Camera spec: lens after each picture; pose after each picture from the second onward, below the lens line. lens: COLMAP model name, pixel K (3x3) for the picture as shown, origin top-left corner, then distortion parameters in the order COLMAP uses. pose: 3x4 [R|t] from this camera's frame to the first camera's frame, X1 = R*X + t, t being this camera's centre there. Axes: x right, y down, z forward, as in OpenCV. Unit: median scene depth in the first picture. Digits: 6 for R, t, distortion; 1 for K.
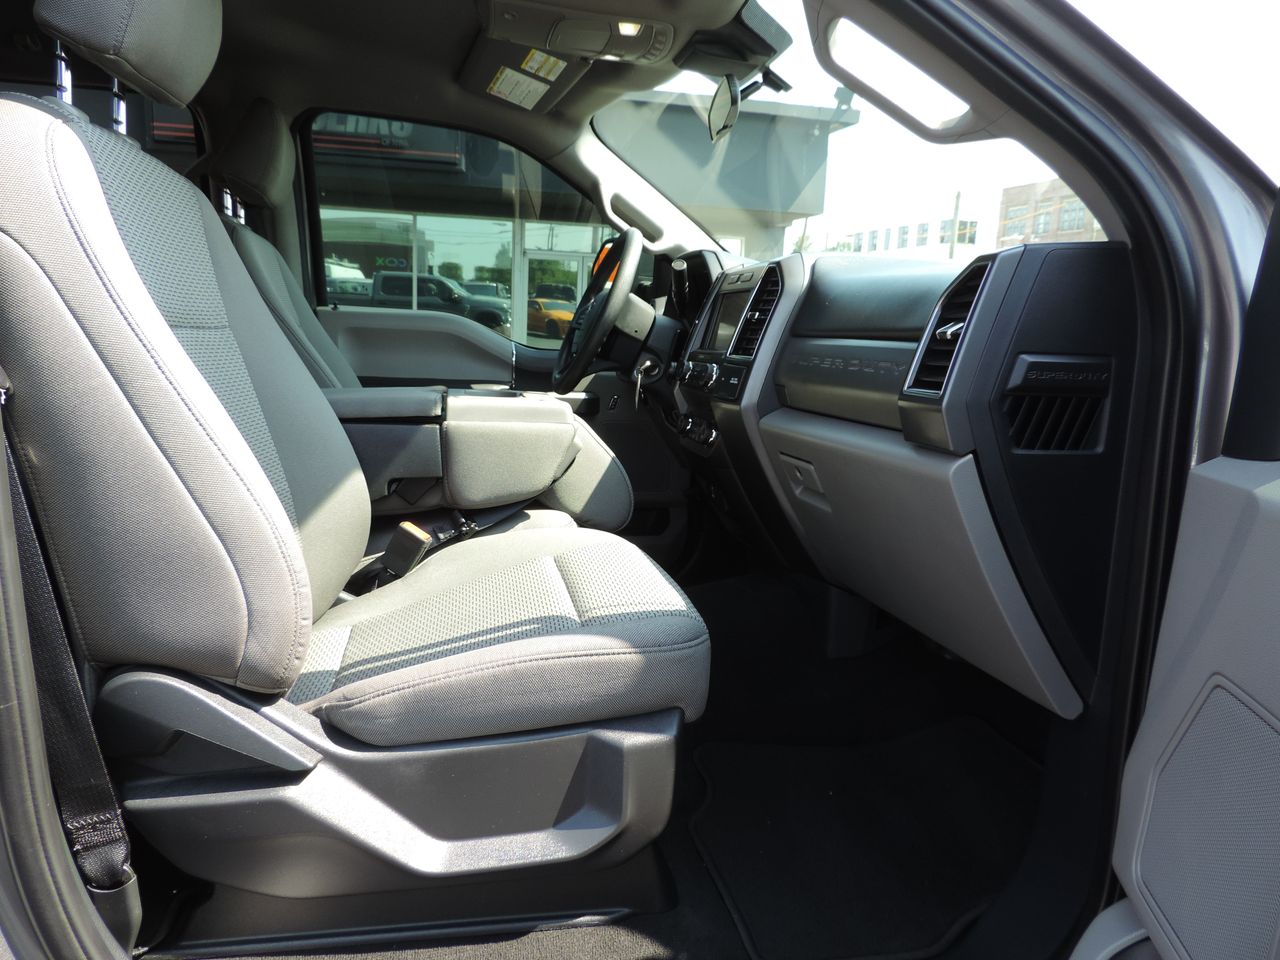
lens RADIAL K [[920.6, 0, 640.1], [0, 920.6, 479.1], [0, 0, 1]] dist [-0.015996, 0.008830]
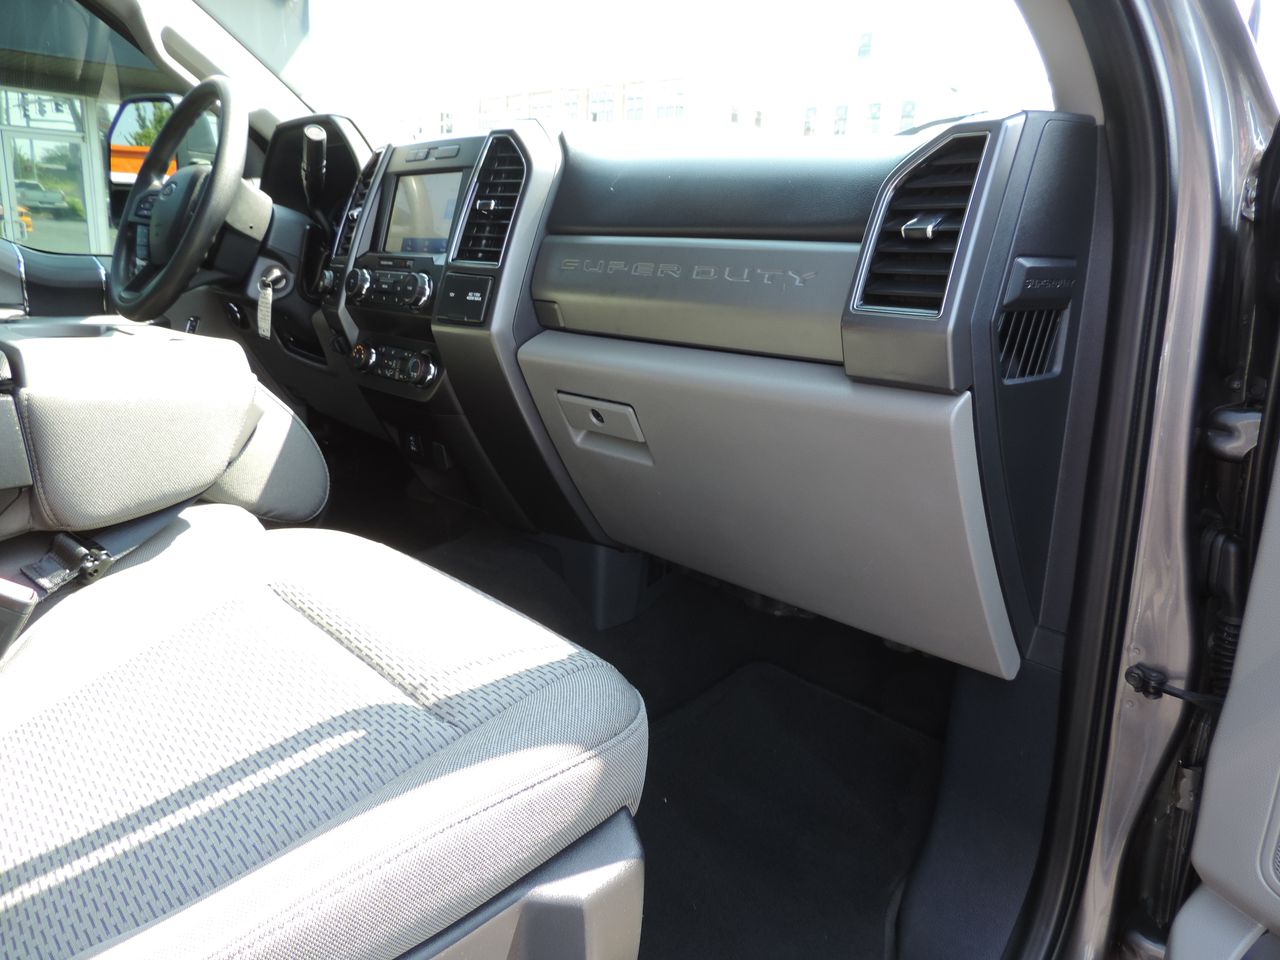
lens RADIAL K [[920.6, 0, 637.8], [0, 920.6, 476.1], [0, 0, 1]] dist [-0.015996, 0.008830]
pose [[0.859885, -0.134753, 0.492381, -0.168425], [0.081818, 0.988442, 0.127628, -0.049693], [-0.503889, -0.069460, 0.860971, 0.303772]]
